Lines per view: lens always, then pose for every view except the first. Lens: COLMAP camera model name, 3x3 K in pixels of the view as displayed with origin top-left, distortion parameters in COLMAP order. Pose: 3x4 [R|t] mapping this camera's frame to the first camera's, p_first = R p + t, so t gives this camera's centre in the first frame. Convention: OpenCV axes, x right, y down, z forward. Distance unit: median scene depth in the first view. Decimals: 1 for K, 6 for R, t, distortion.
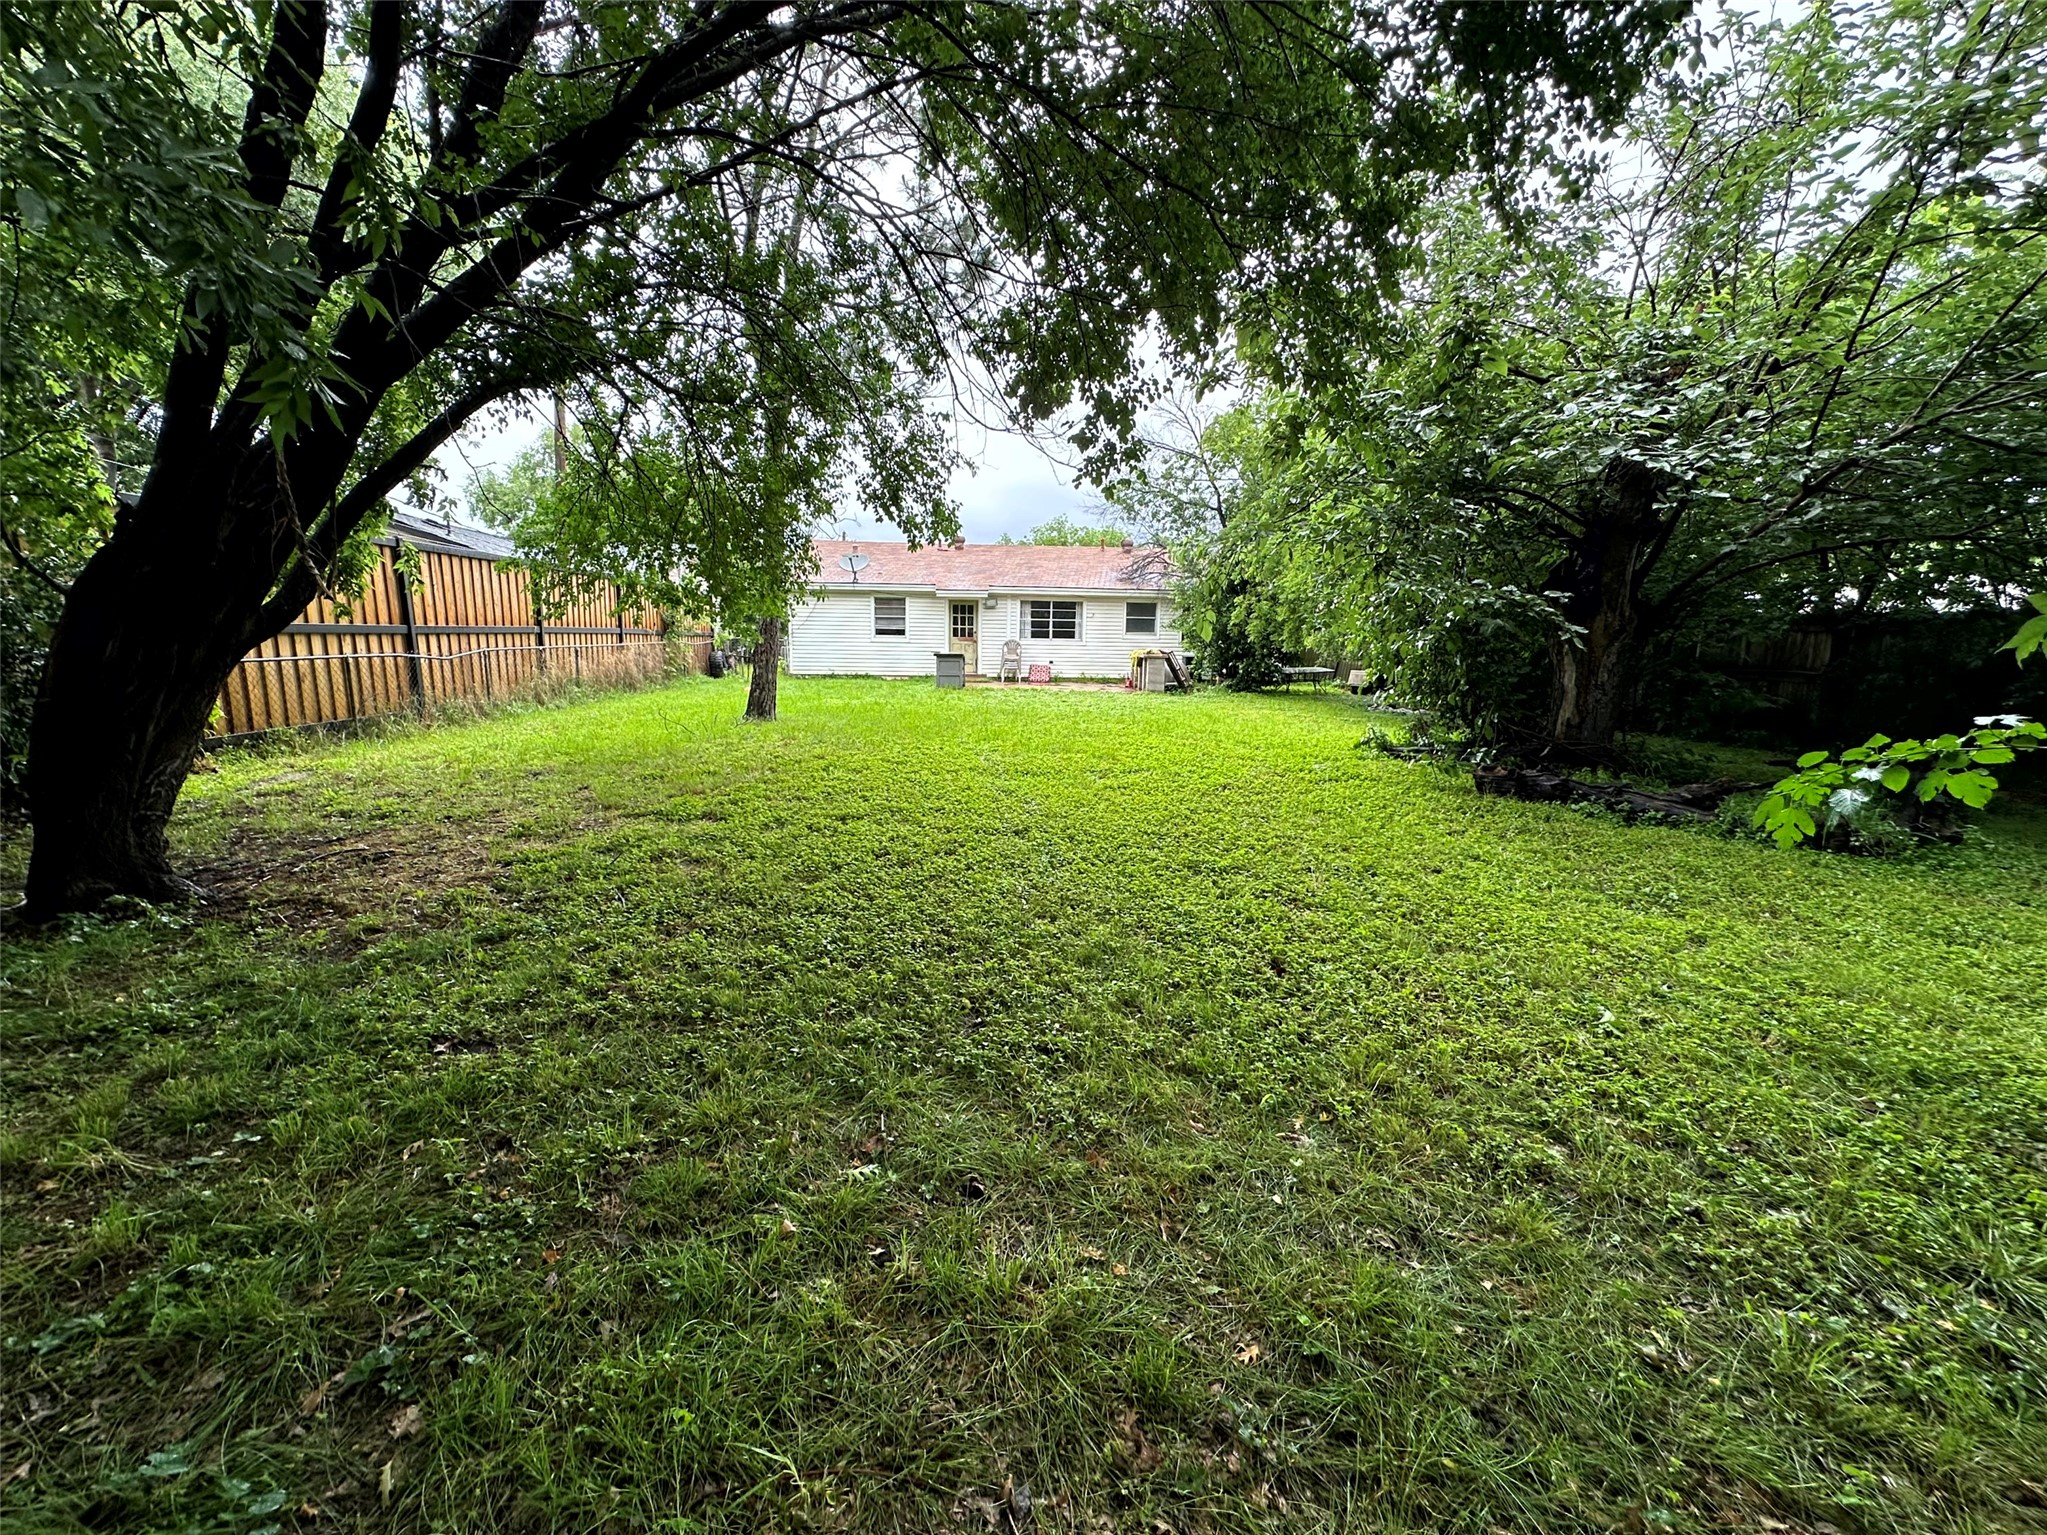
lens RADIAL K [[819.2, 0, 1031.0], [0, 819.2, 759.2], [0, 0, 1]] dist [-0.001787, 0.000205]
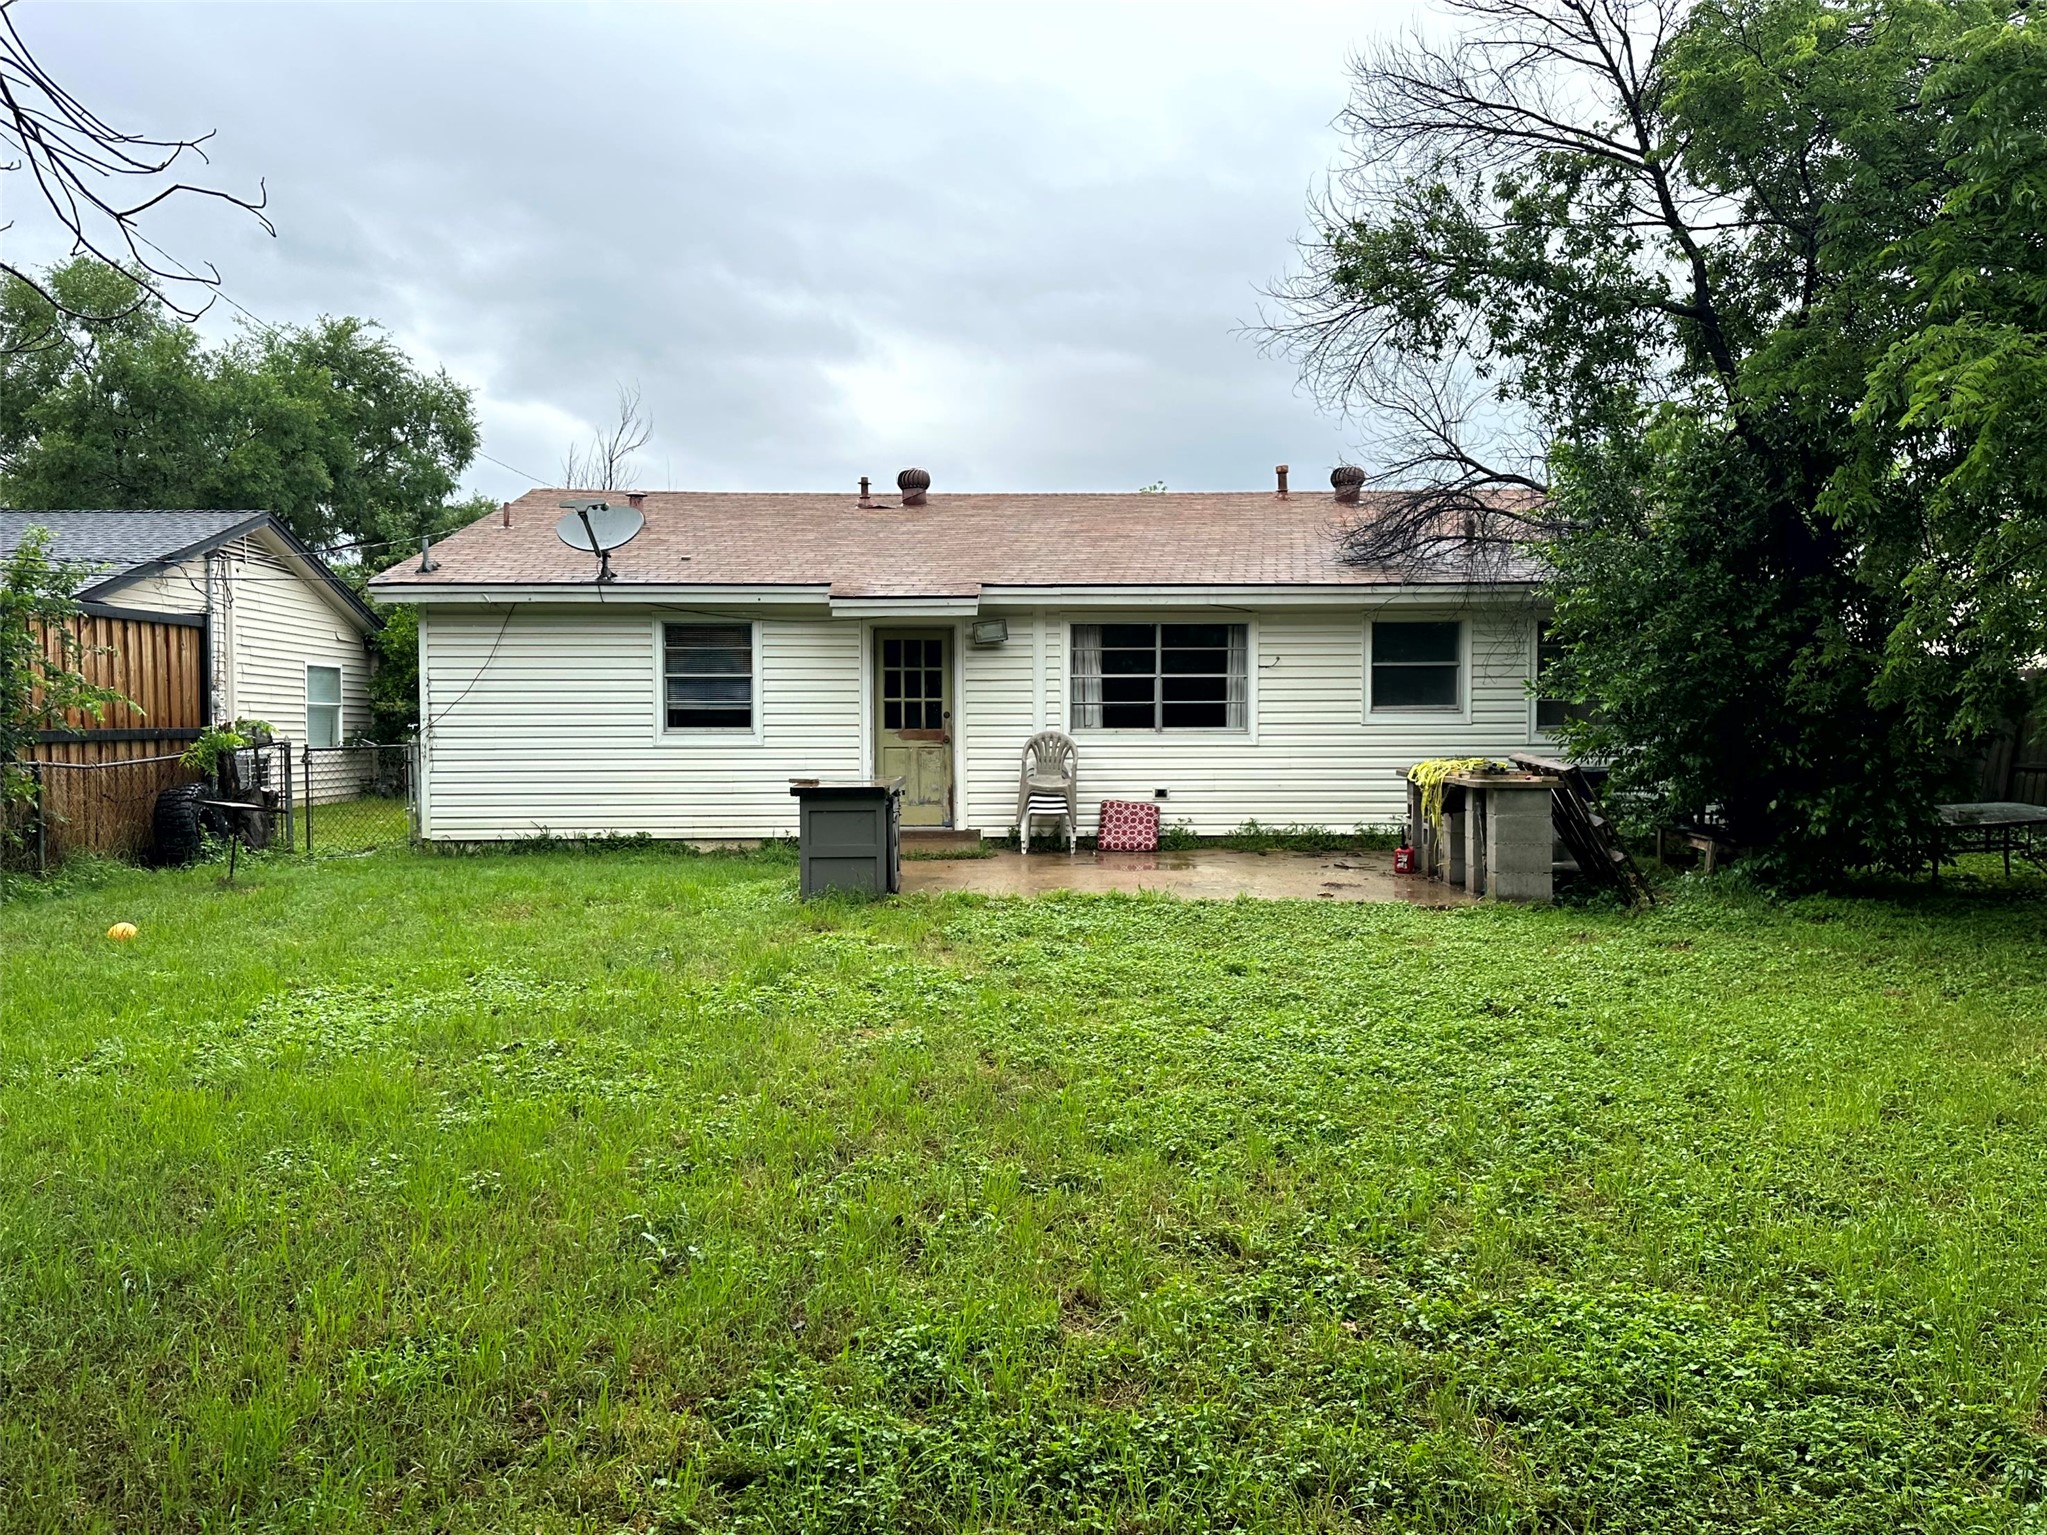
lens RADIAL K [[1491.9, 0, 1024.0], [0, 1491.9, 767.9], [0, 0, 1]] dist [0.007256, 0.000967]
pose [[0.998982, -0.018855, -0.040984, -0.007805], [0.014053, 0.993331, -0.114437, -0.057582], [0.042869, 0.113744, 0.992585, 0.362083]]
